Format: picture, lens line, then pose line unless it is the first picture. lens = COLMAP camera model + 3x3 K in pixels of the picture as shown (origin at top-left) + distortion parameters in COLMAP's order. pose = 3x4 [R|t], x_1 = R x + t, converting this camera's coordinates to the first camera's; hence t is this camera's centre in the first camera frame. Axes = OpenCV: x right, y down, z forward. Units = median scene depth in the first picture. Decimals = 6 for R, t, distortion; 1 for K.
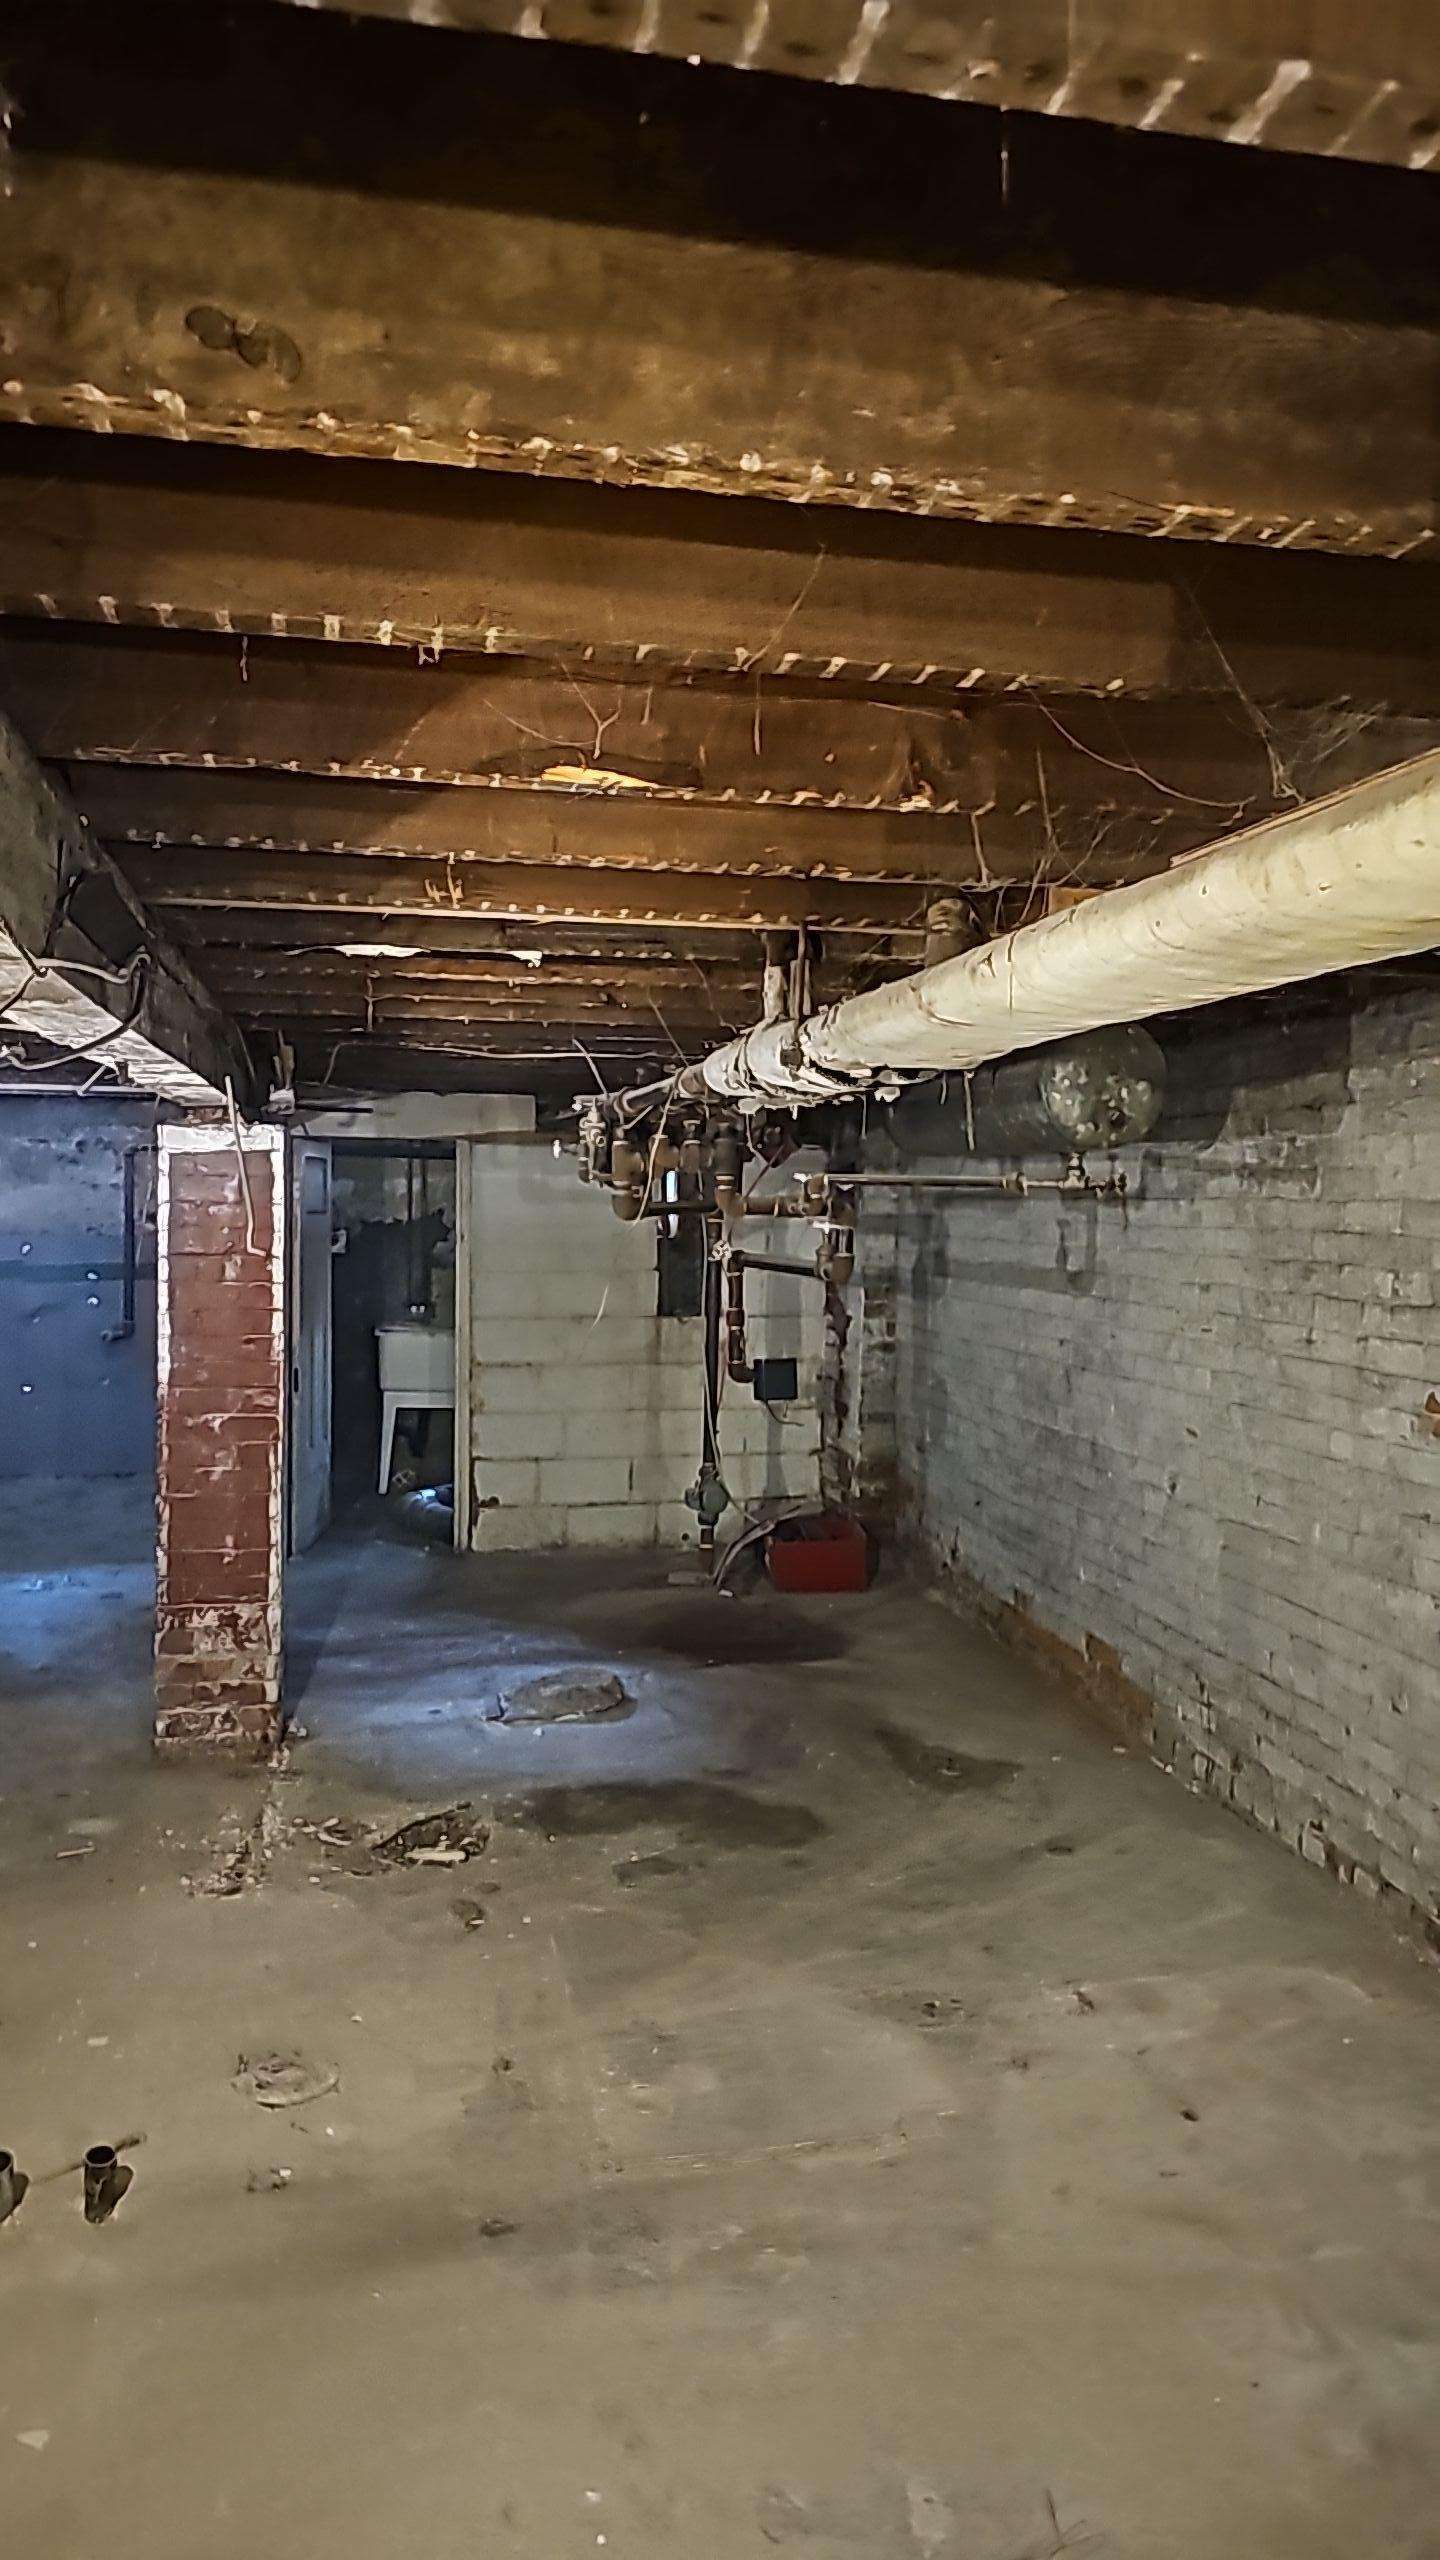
lens RADIAL K [[1632.0, 0, 720.0], [0, 1632.0, 1280.0], [0, 0, 1]] dist [0.006011, -0.000544]
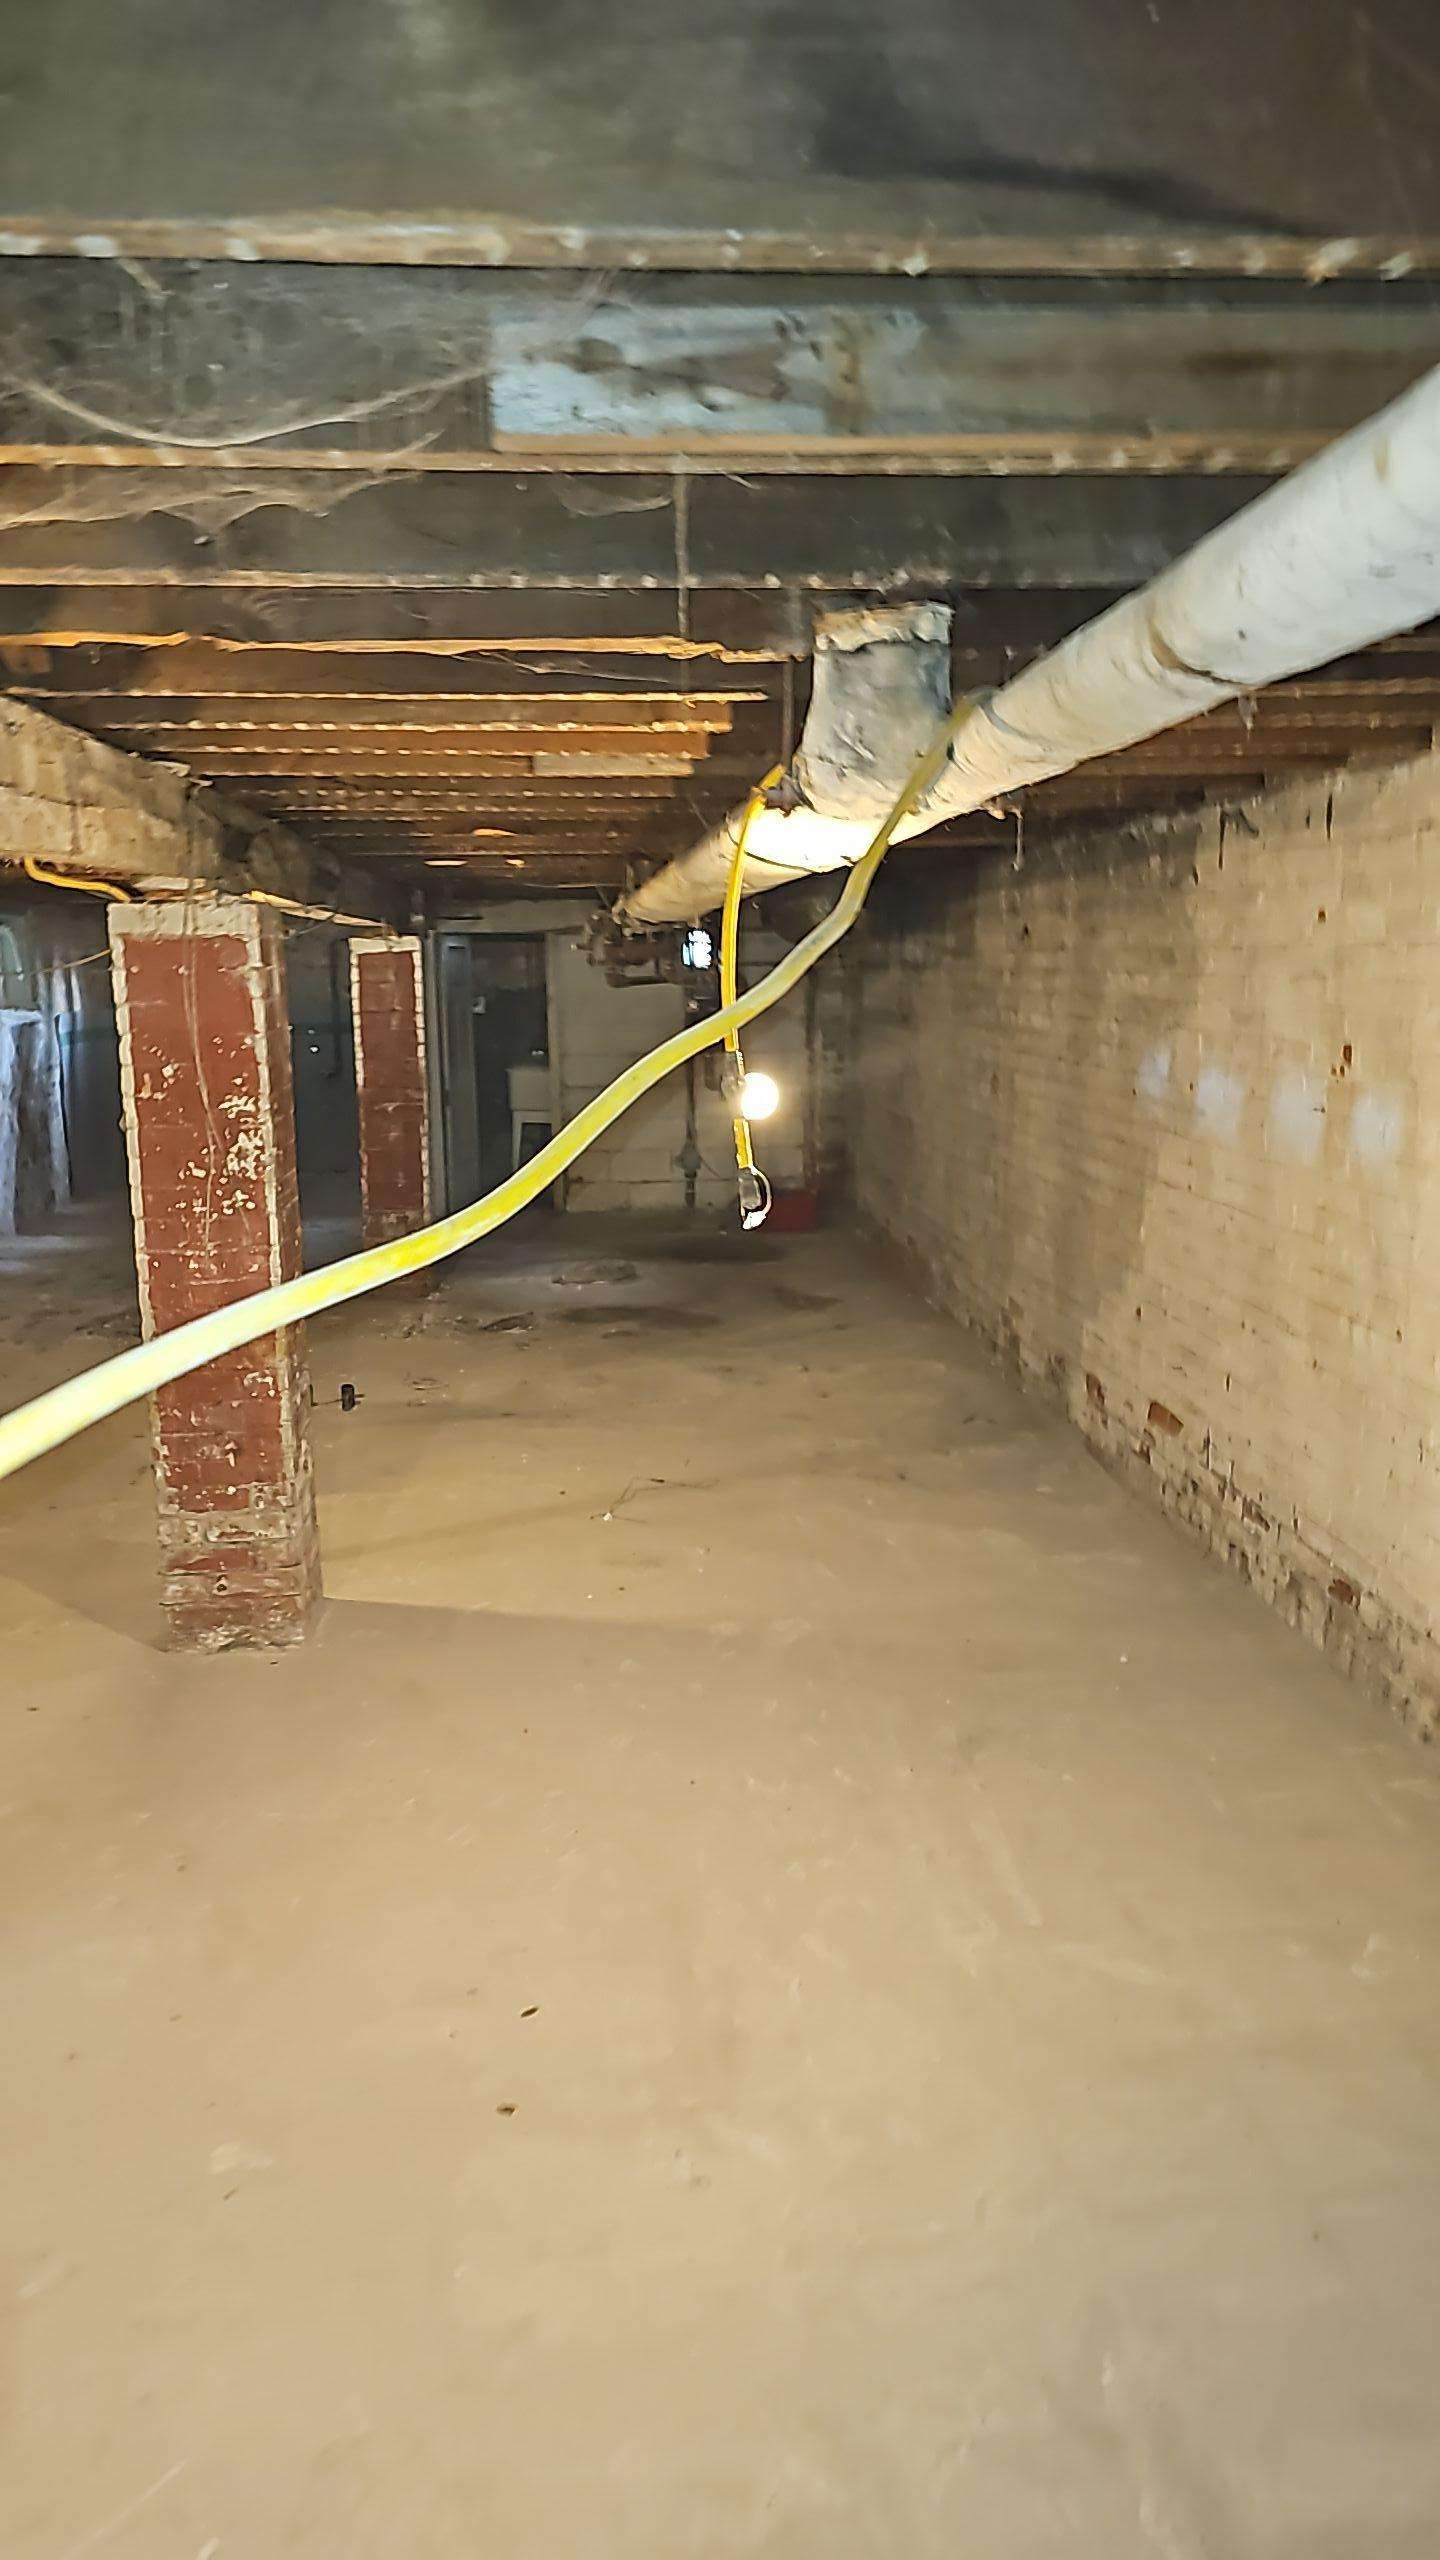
lens RADIAL K [[1632.0, 0, 720.0], [0, 1632.0, 1280.0], [0, 0, 1]] dist [0.006011, -0.000544]
pose [[0.993266, 0.001185, -0.115850, 0.250211], [0.015523, 0.989571, 0.143206, 0.023979], [0.114812, -0.144040, 0.982889, -0.719768]]
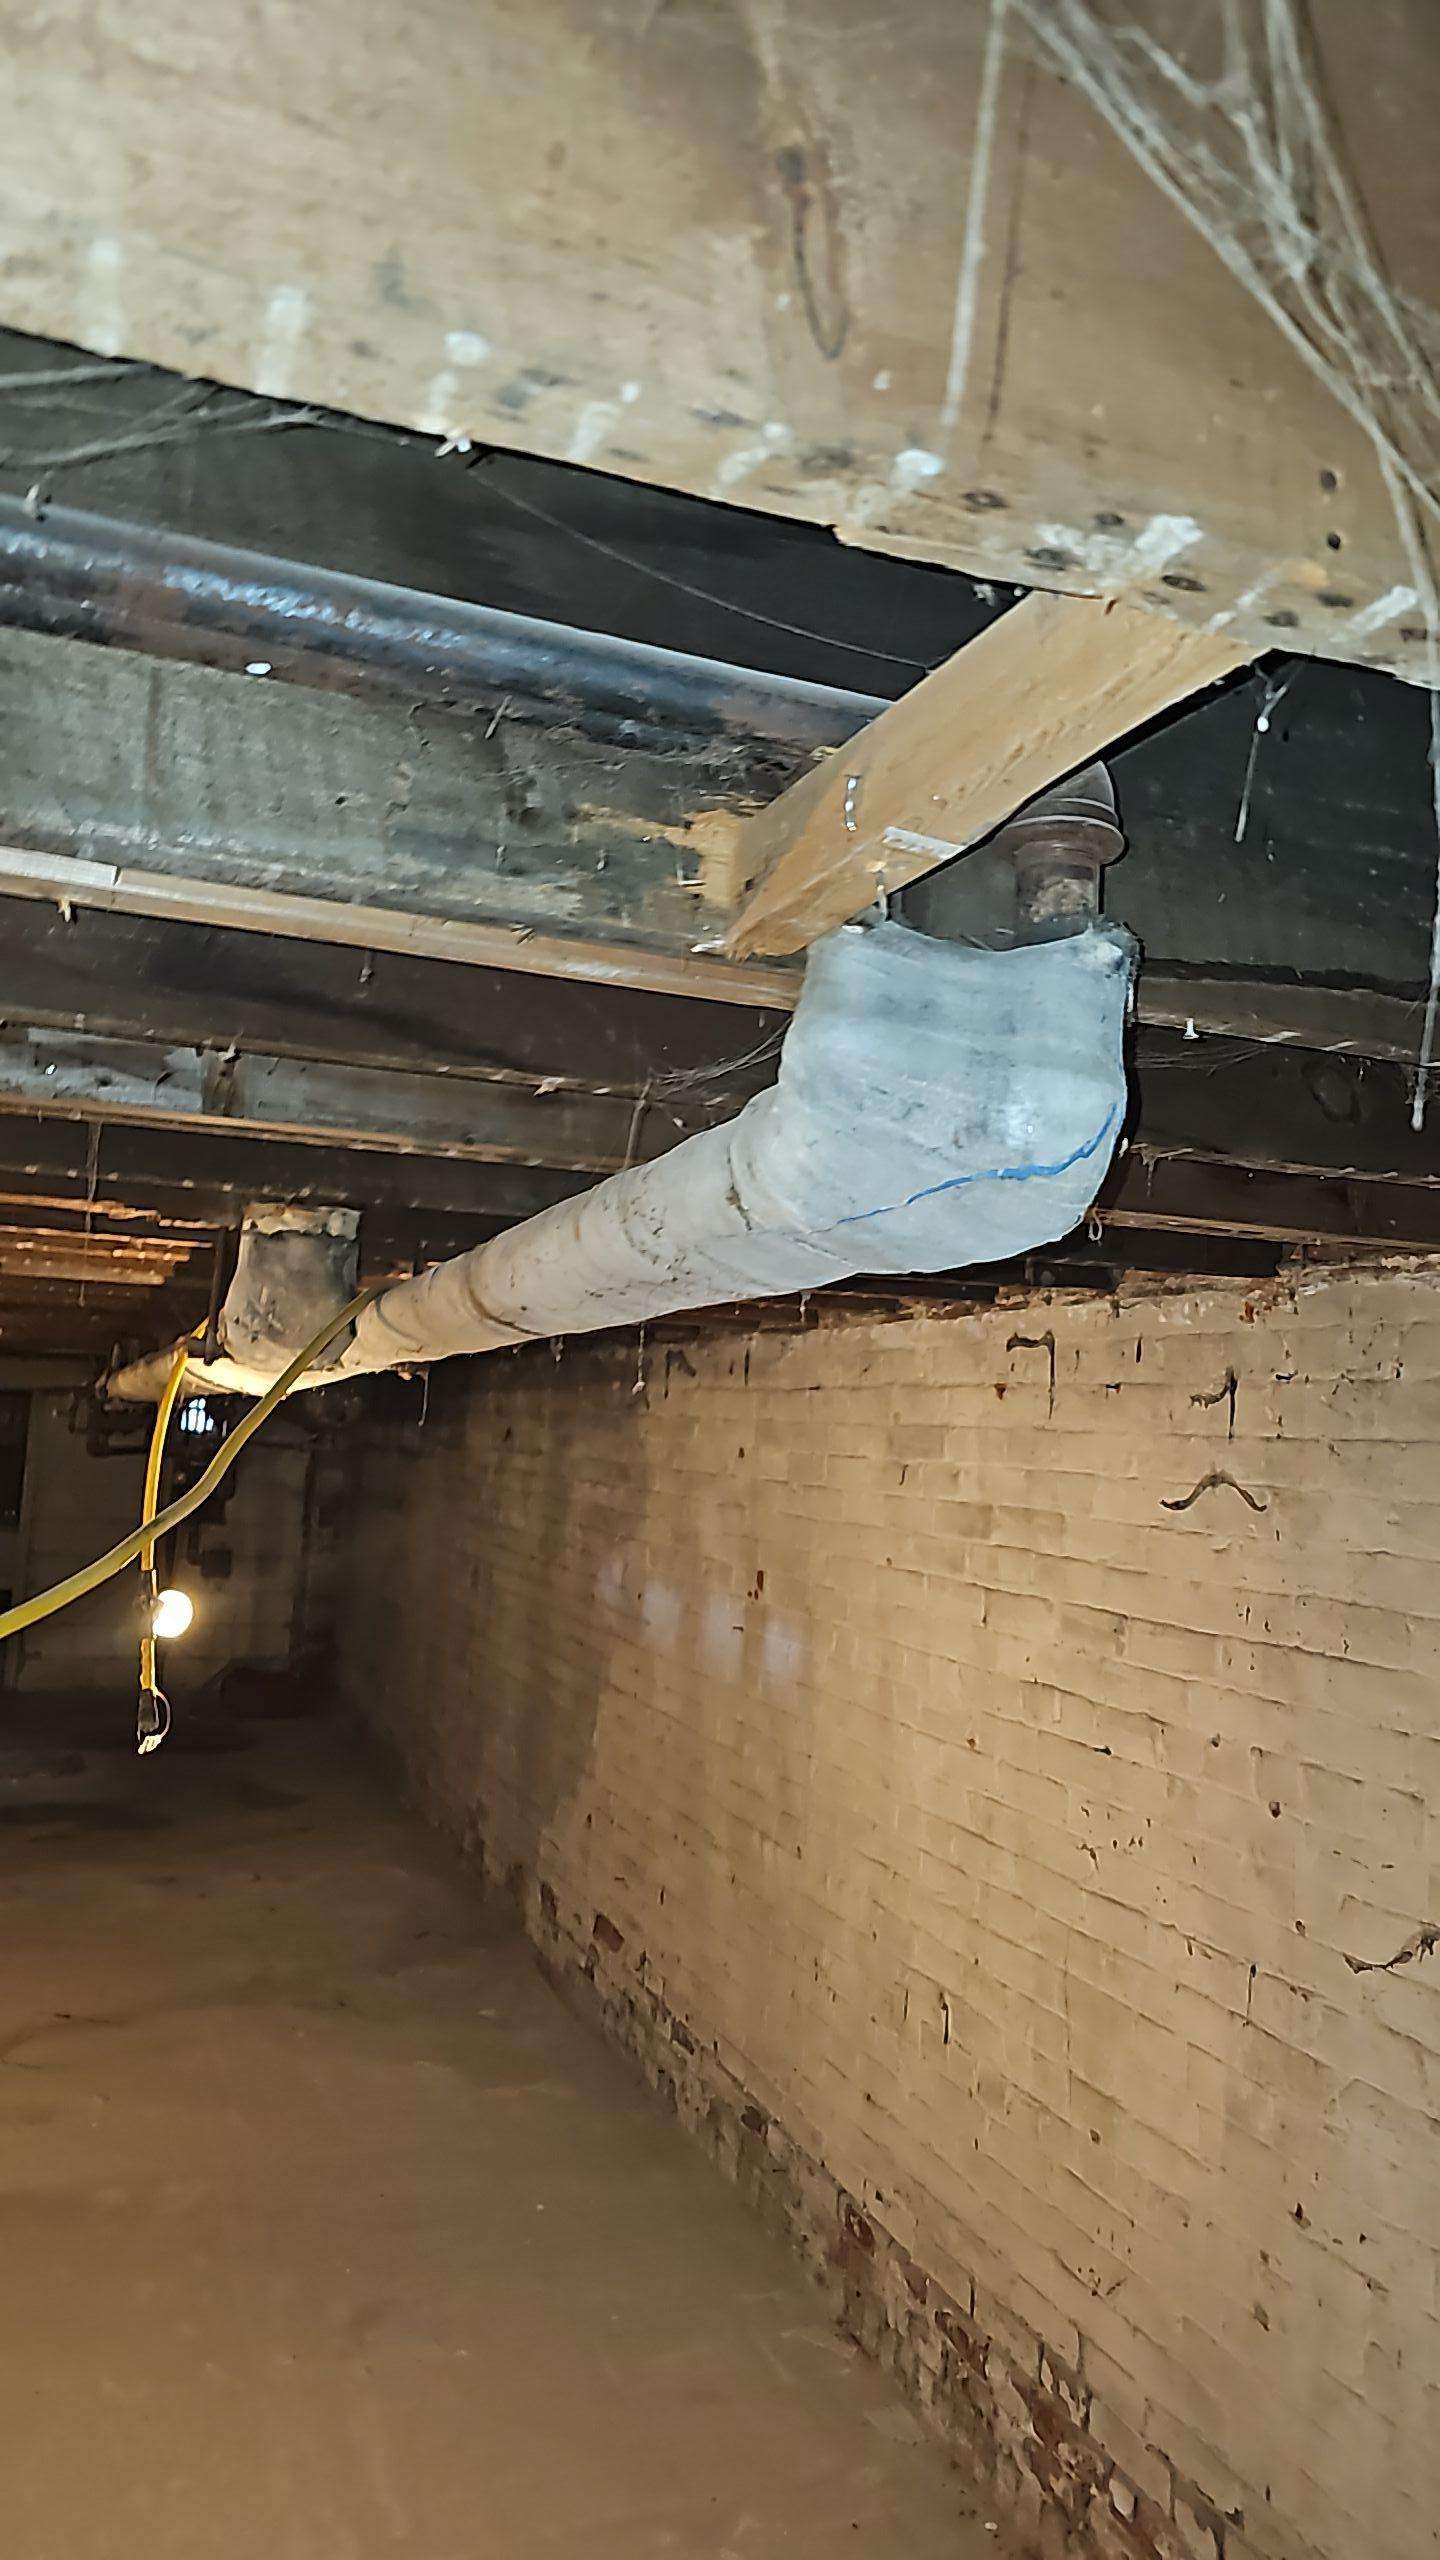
lens RADIAL K [[1650.3, 0, 707.8], [0, 1650.3, 1283.3], [0, 0, 1]] dist [0.030236, -0.036135]
pose [[0.986279, 0.057895, 0.154606, 0.285875], [-0.036116, 0.989474, -0.140131, 0.002117], [-0.161091, 0.132625, 0.977988, -0.769820]]
